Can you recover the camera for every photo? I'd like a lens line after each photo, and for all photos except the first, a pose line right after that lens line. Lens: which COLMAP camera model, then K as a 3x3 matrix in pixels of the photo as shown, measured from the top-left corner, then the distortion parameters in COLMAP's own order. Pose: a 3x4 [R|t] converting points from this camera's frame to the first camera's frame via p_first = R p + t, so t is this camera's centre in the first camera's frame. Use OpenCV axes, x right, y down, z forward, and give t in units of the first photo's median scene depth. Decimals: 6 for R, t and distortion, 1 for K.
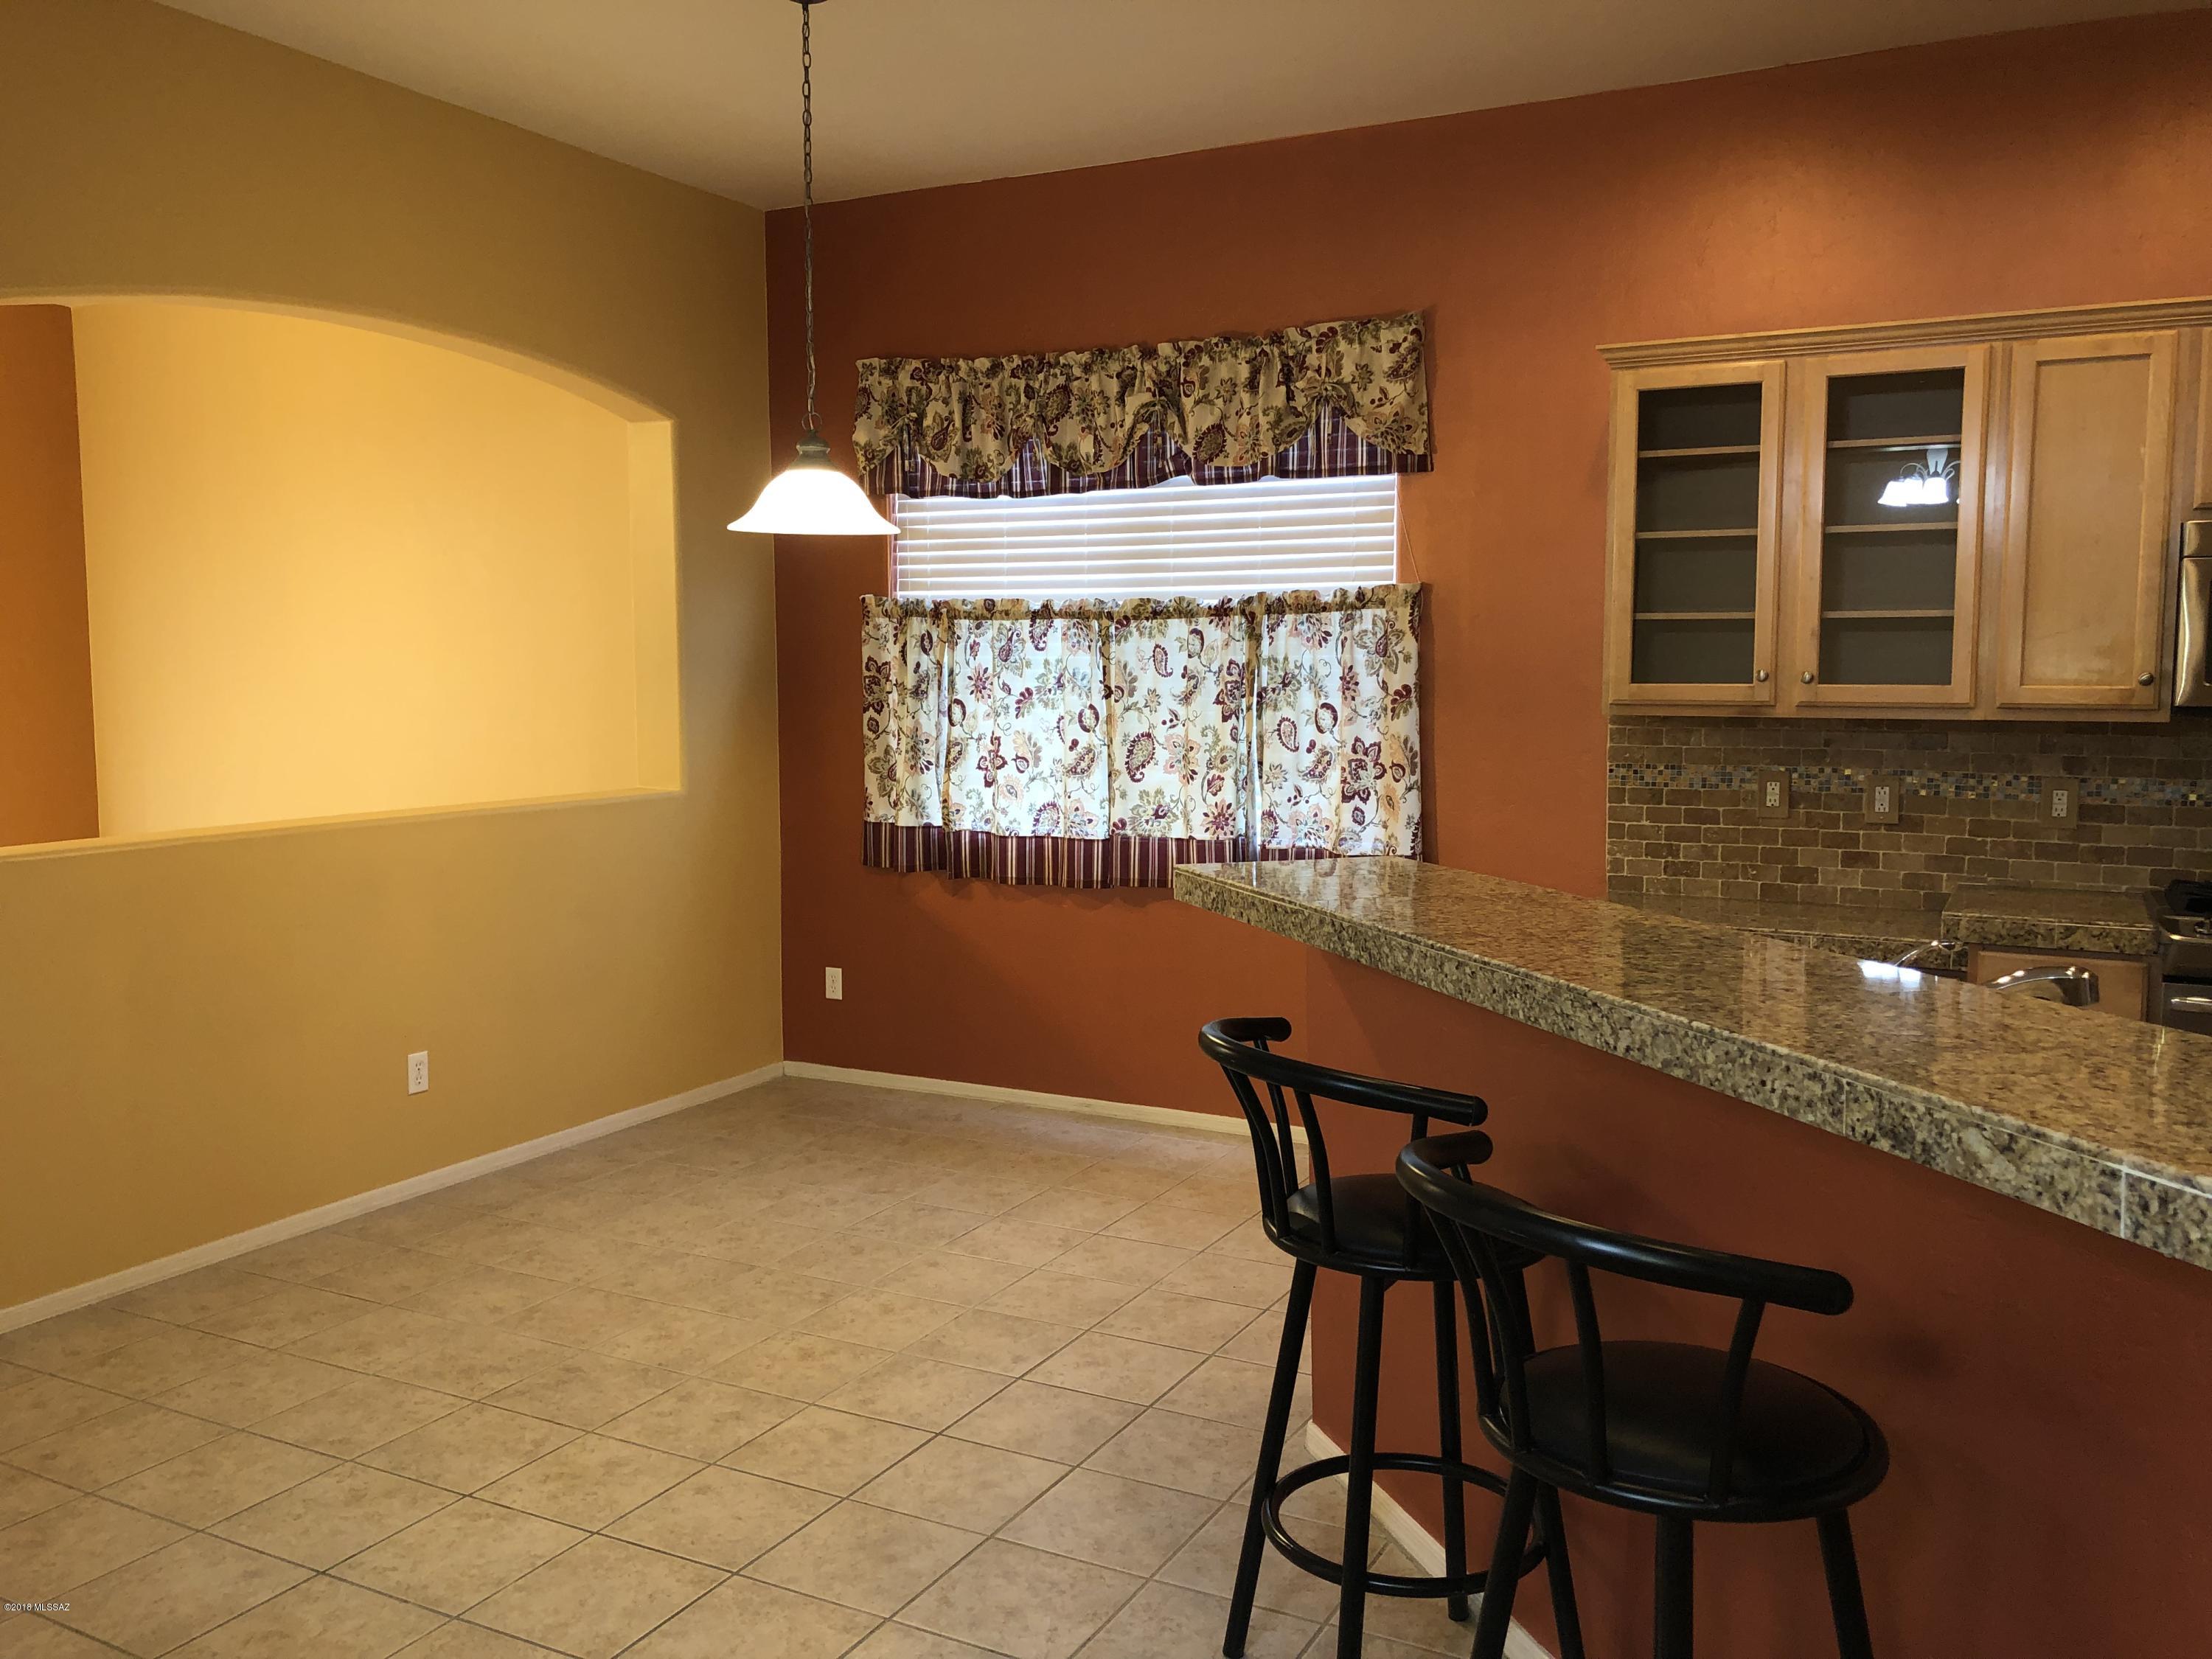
lens RADIAL K [[1823.0, 0, 1089.1], [0, 1823.0, 839.6], [0, 0, 1]] dist [0.035849, -0.033368]
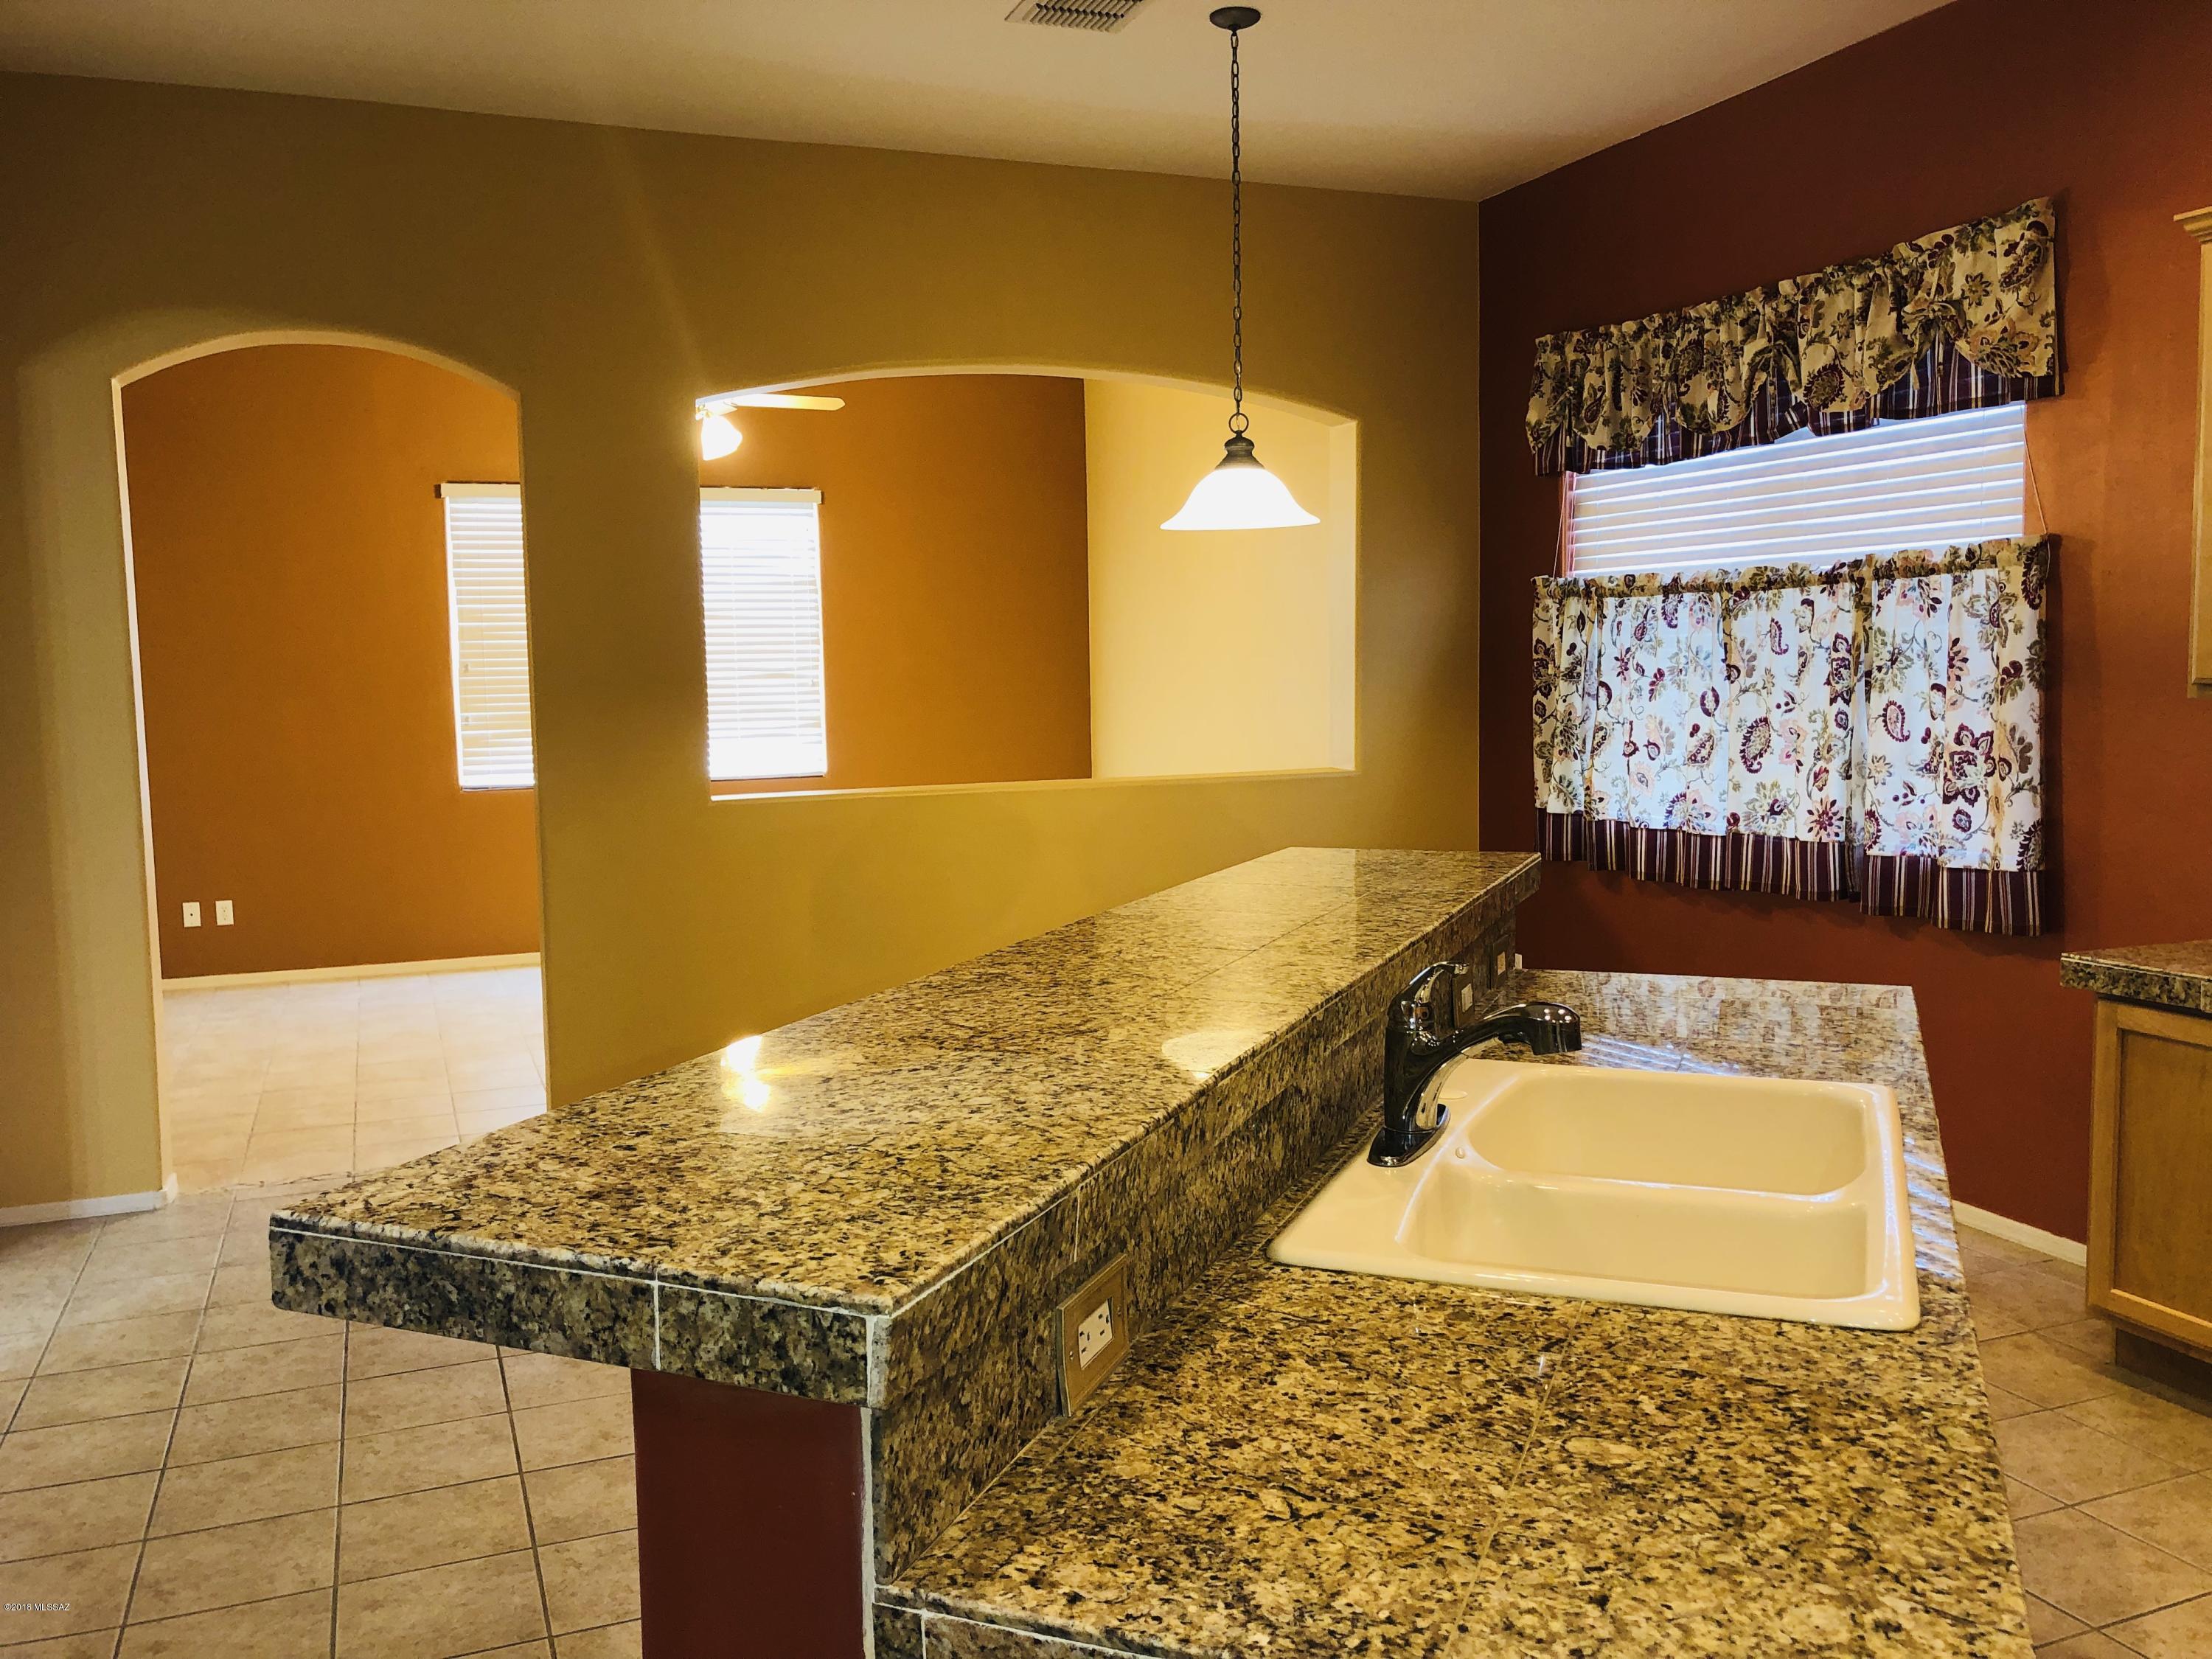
lens RADIAL K [[1823.0, 0, 1097.9], [0, 1823.0, 812.0], [0, 0, 1]] dist [0.035849, -0.033368]
pose [[0.765705, 0.042686, -0.641773, 0.386235], [-0.048632, 0.998781, 0.008408, -0.004759], [0.641350, 0.024772, 0.766848, 0.112951]]
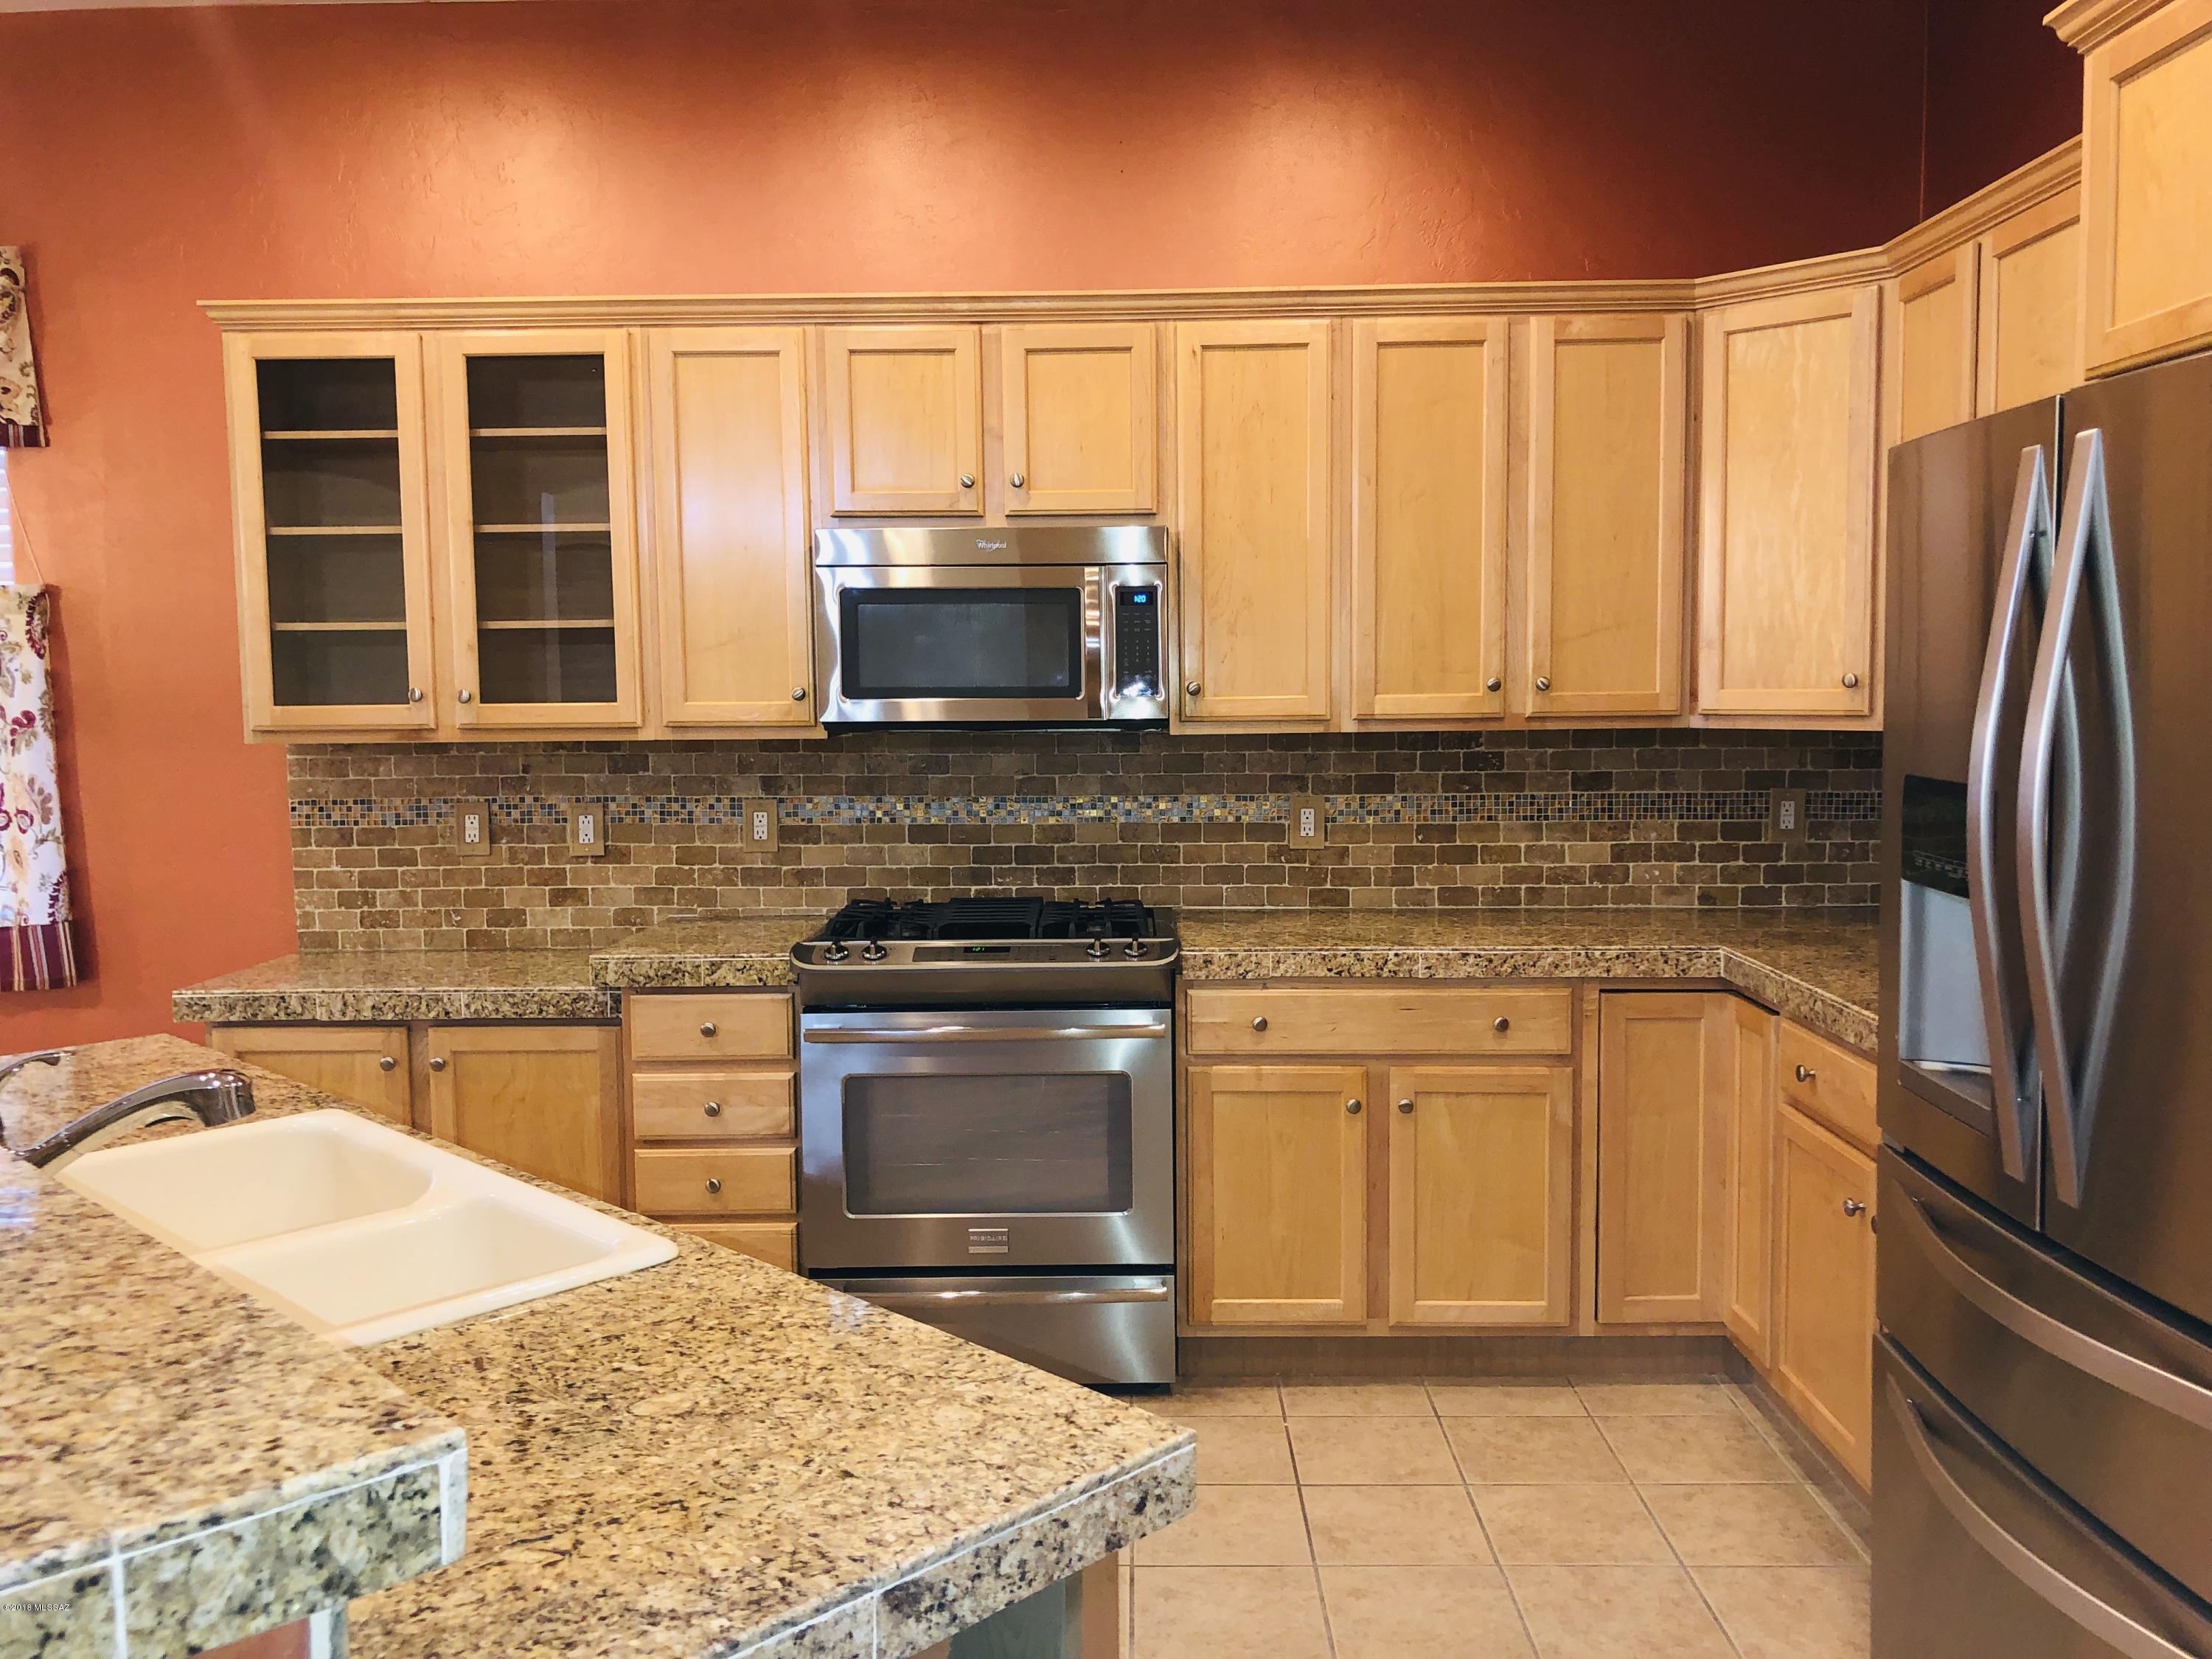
lens RADIAL K [[1823.0, 0, 1114.1], [0, 1823.0, 826.8], [0, 0, 1]] dist [0.035849, -0.033368]
pose [[0.890602, -0.047089, 0.452339, 0.230001], [0.056317, 0.998389, -0.006947, -0.001953], [-0.451283, 0.031661, 0.891819, 0.068412]]
